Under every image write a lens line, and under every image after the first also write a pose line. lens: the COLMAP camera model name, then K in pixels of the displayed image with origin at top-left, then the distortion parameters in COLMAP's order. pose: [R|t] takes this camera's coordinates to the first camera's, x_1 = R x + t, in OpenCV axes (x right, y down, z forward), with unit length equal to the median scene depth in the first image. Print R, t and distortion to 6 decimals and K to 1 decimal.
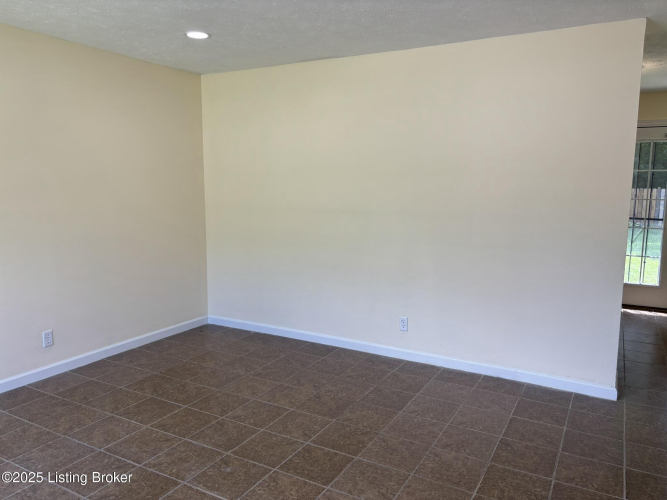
lens RADIAL K [[504.8, 0, 334.1], [0, 504.8, 250.7], [0, 0, 1]] dist [-0.040378, -0.000450]
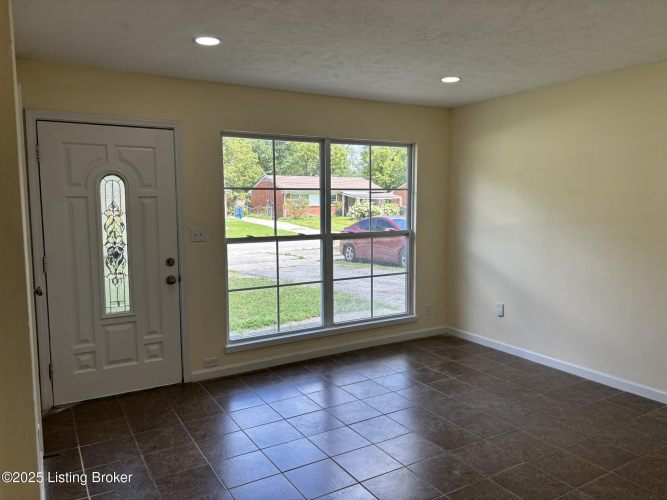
lens RADIAL K [[504.8, 0, 334.4], [0, 504.8, 249.4], [0, 0, 1]] dist [-0.040378, -0.000450]
pose [[-0.496040, 0.097815, -0.862773, 0.654202], [-0.108340, 0.978898, 0.173269, -0.167281], [0.861514, 0.179421, -0.474975, 0.939294]]
